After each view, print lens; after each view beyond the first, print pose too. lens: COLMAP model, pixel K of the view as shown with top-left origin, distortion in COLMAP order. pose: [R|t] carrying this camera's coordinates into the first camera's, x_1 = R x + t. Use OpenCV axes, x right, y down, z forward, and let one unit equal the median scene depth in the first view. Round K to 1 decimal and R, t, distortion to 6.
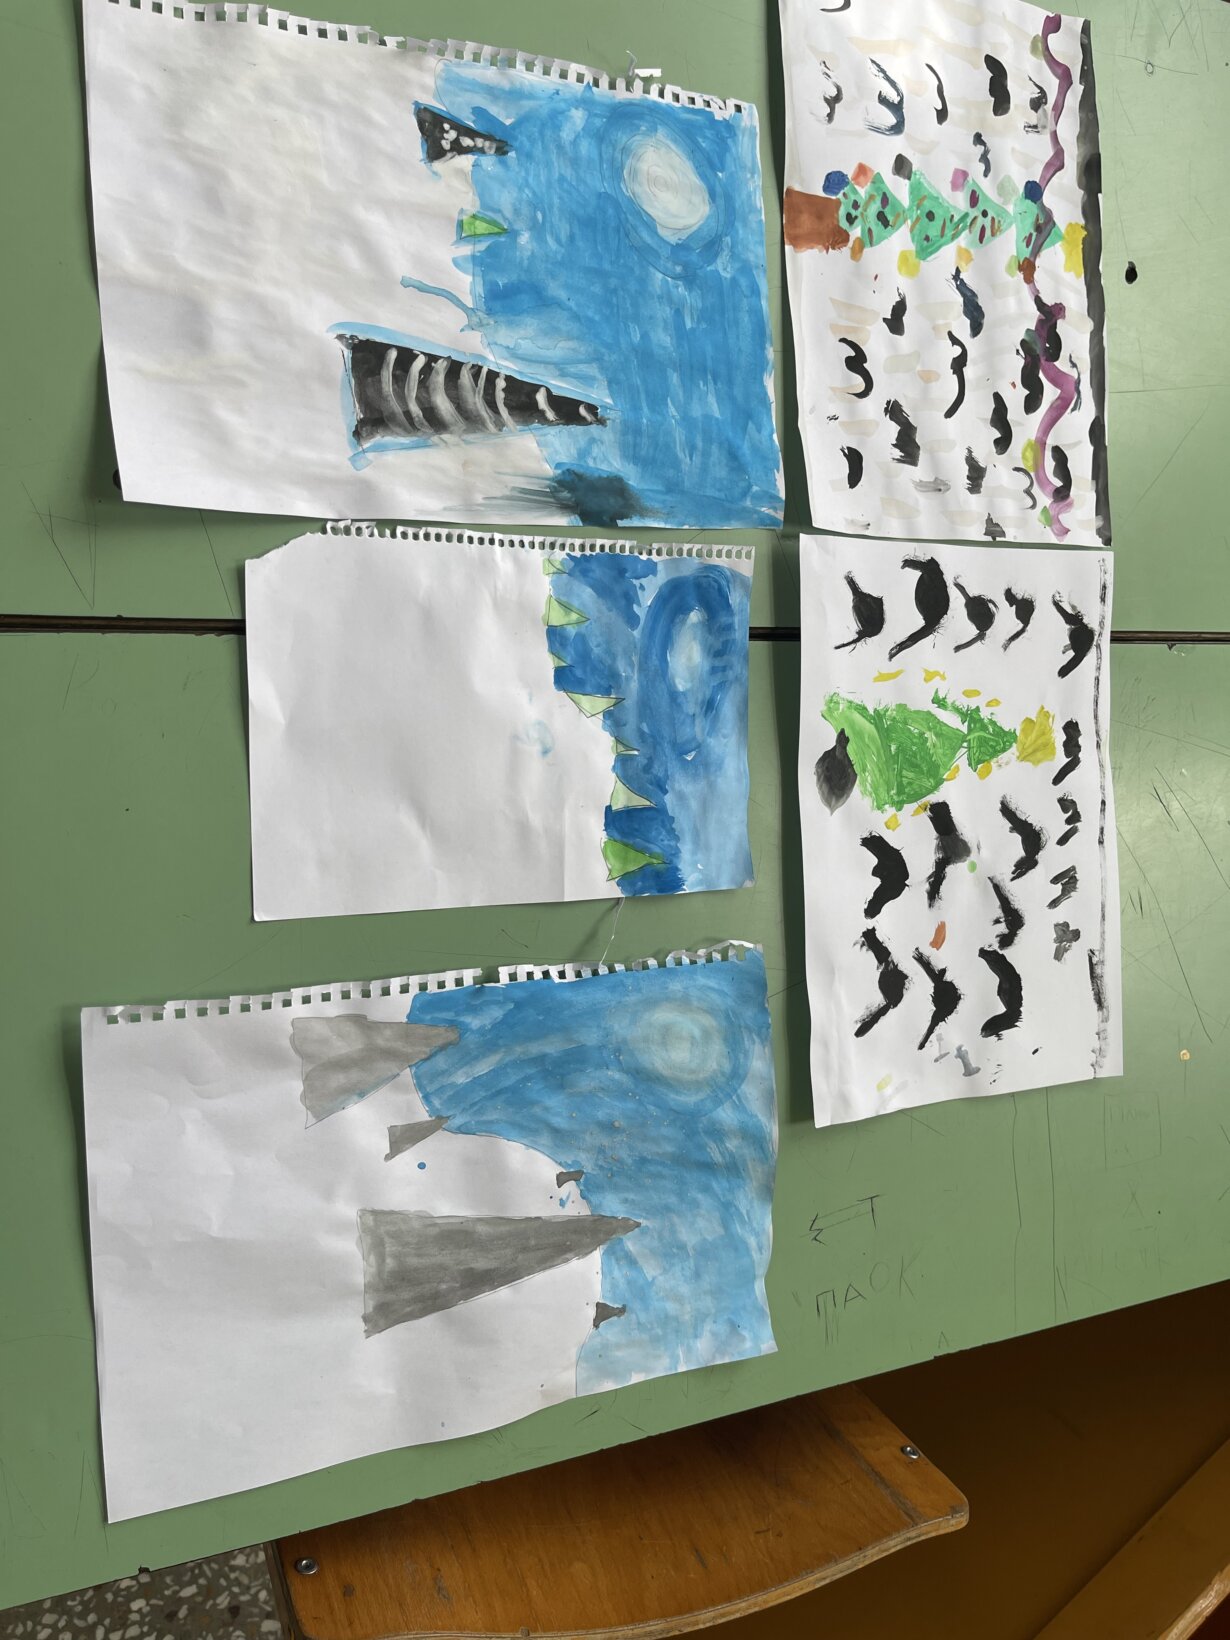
lens RADIAL K [[1245.5, 0, 617.8], [0, 1245.5, 815.7], [0, 0, 1]] dist [0.037035, -0.066147]
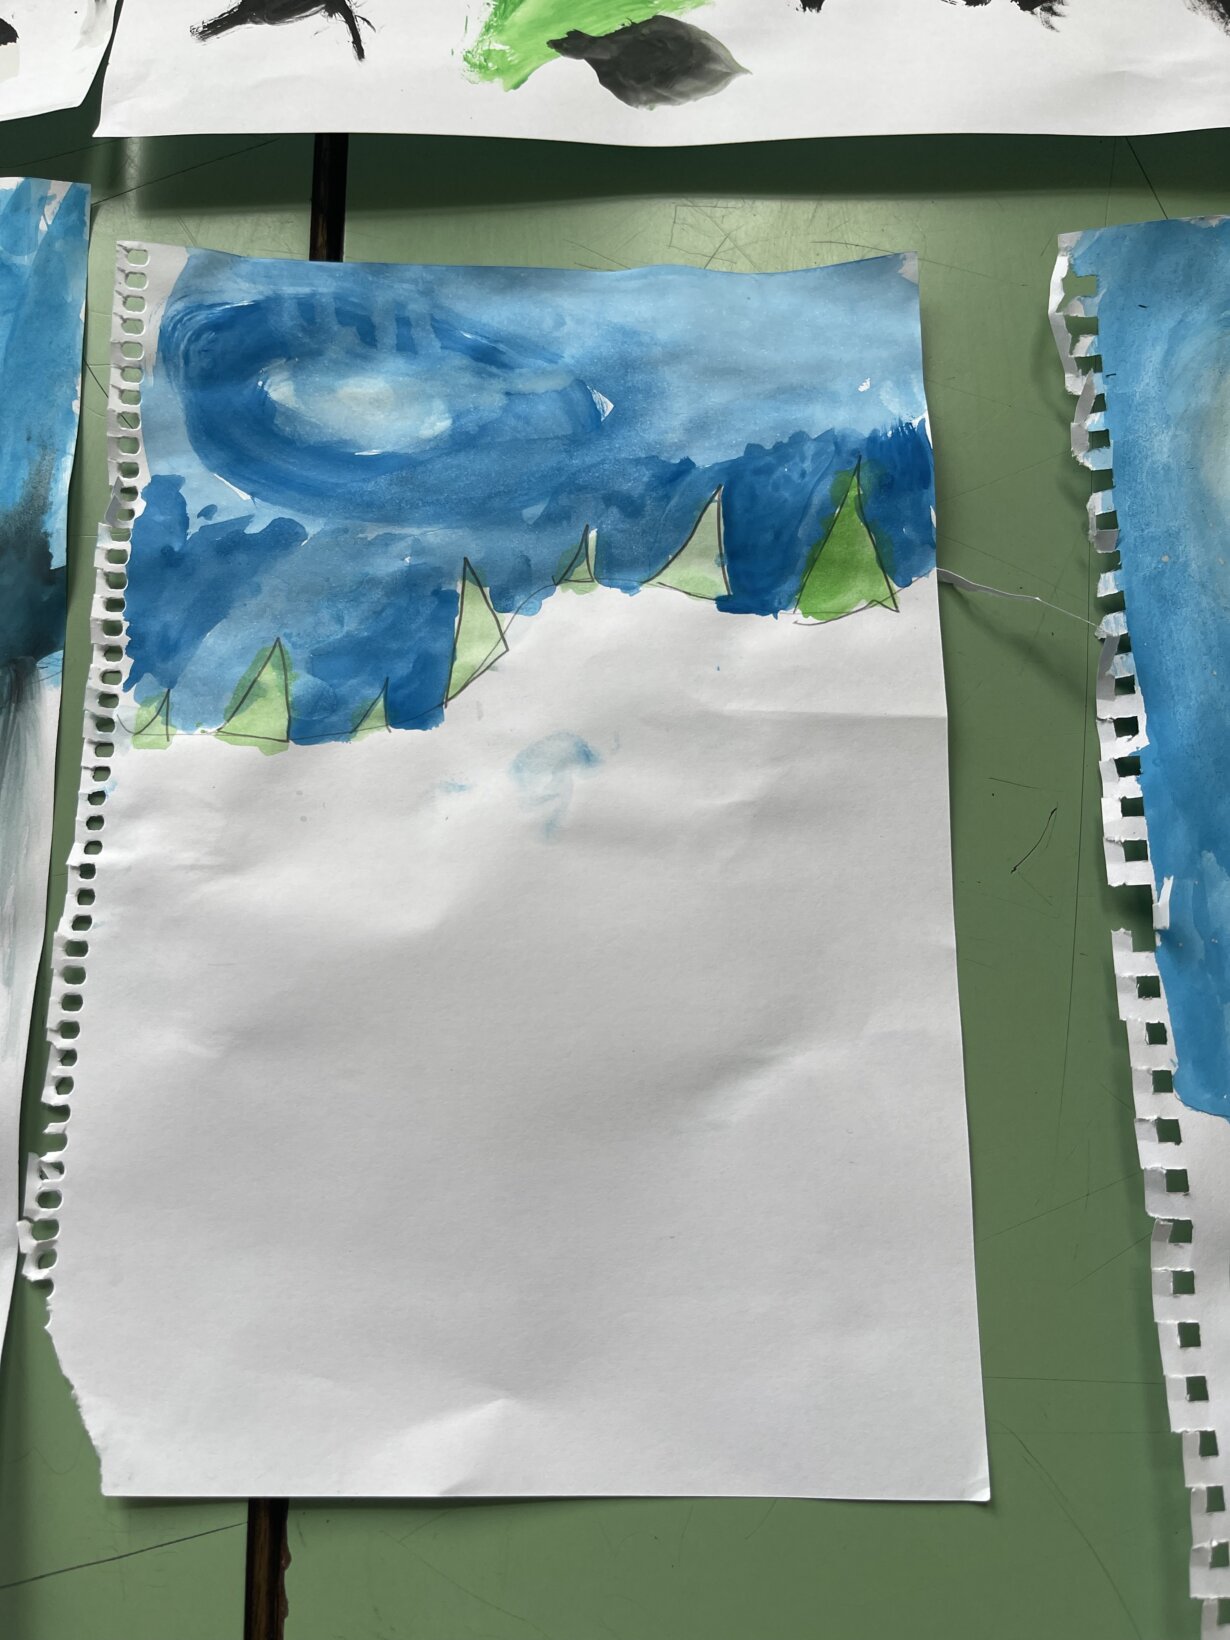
lens RADIAL K [[1245.5, 0, 618.6], [0, 1245.5, 823.9], [0, 0, 1]] dist [0.037035, -0.066147]
pose [[0.020487, -0.981358, -0.191095, -0.000528], [0.998864, 0.028316, -0.038326, -0.021432], [0.043022, -0.190093, 0.980823, 0.522248]]
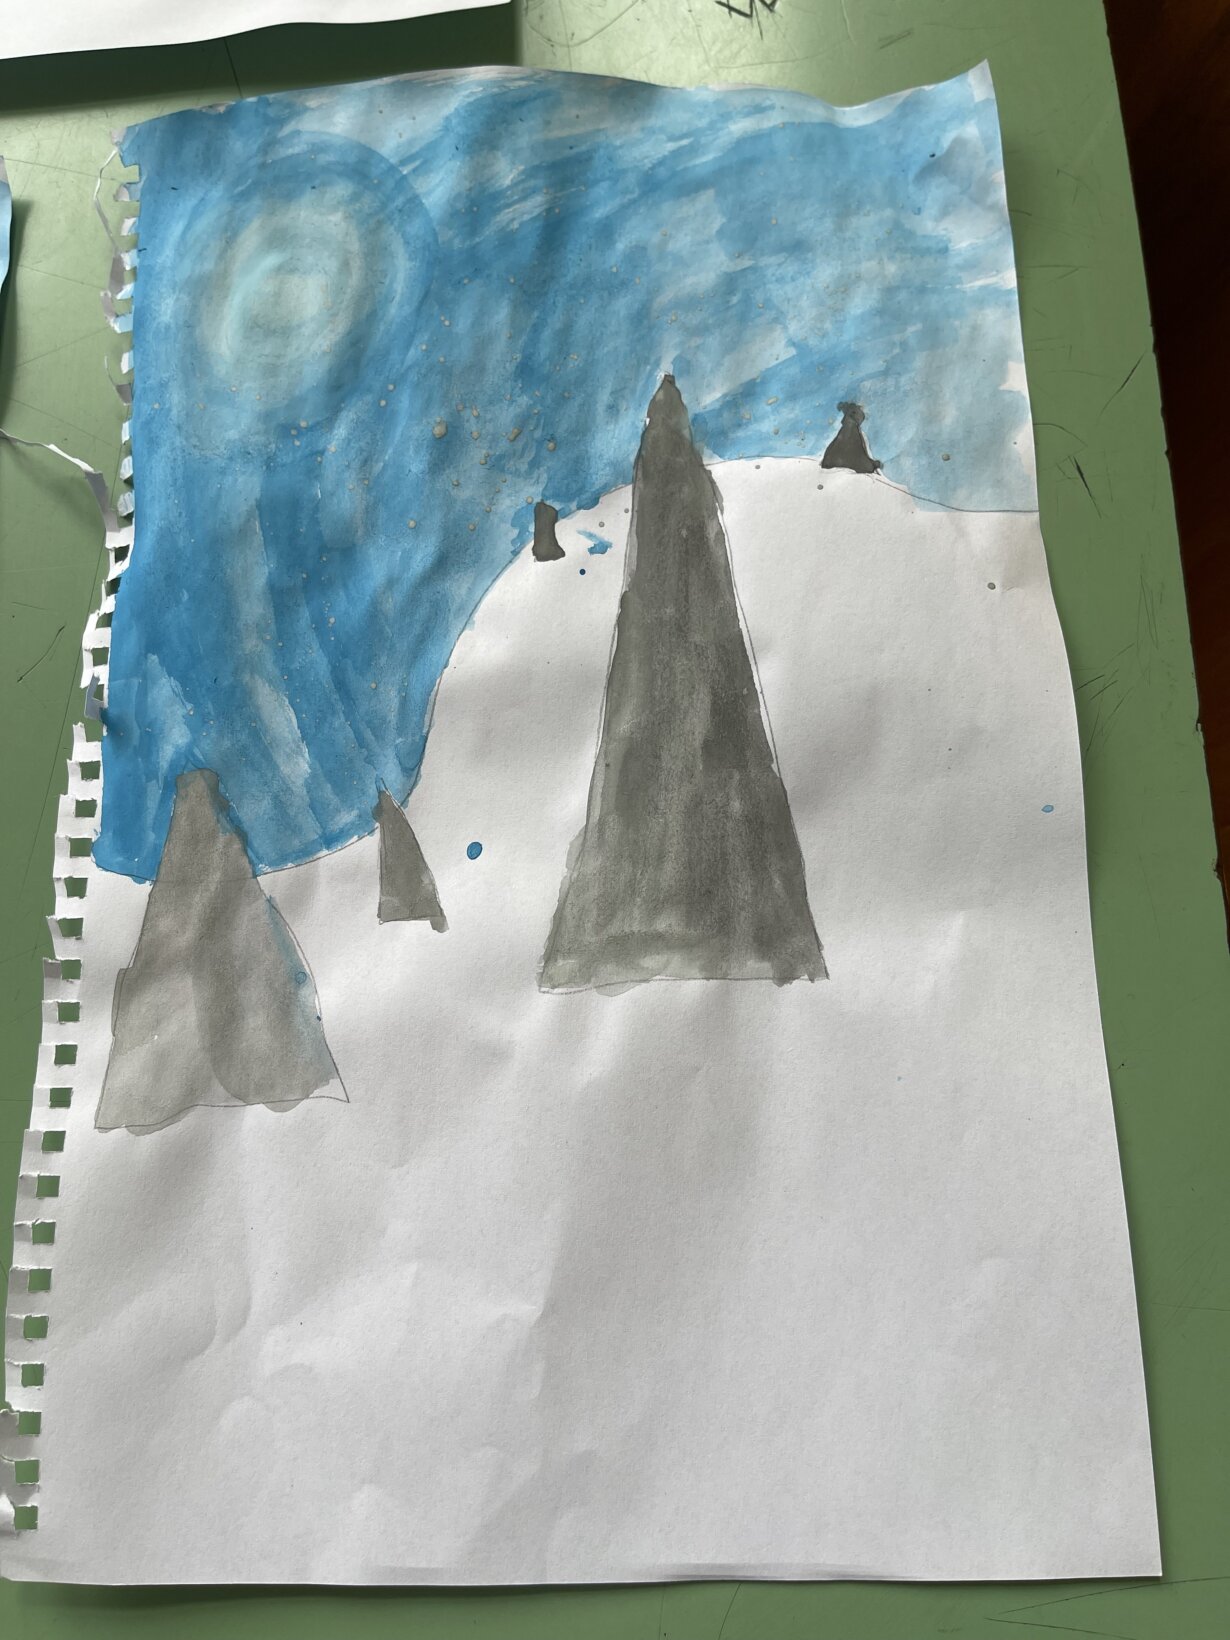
lens RADIAL K [[1245.5, 0, 612.2], [0, 1245.5, 823.6], [0, 0, 1]] dist [0.037035, -0.066147]
pose [[-0.010316, -0.979242, -0.202431, -0.046125], [0.995646, 0.008698, -0.092811, 0.324442], [0.092645, -0.202507, 0.974889, 0.479167]]
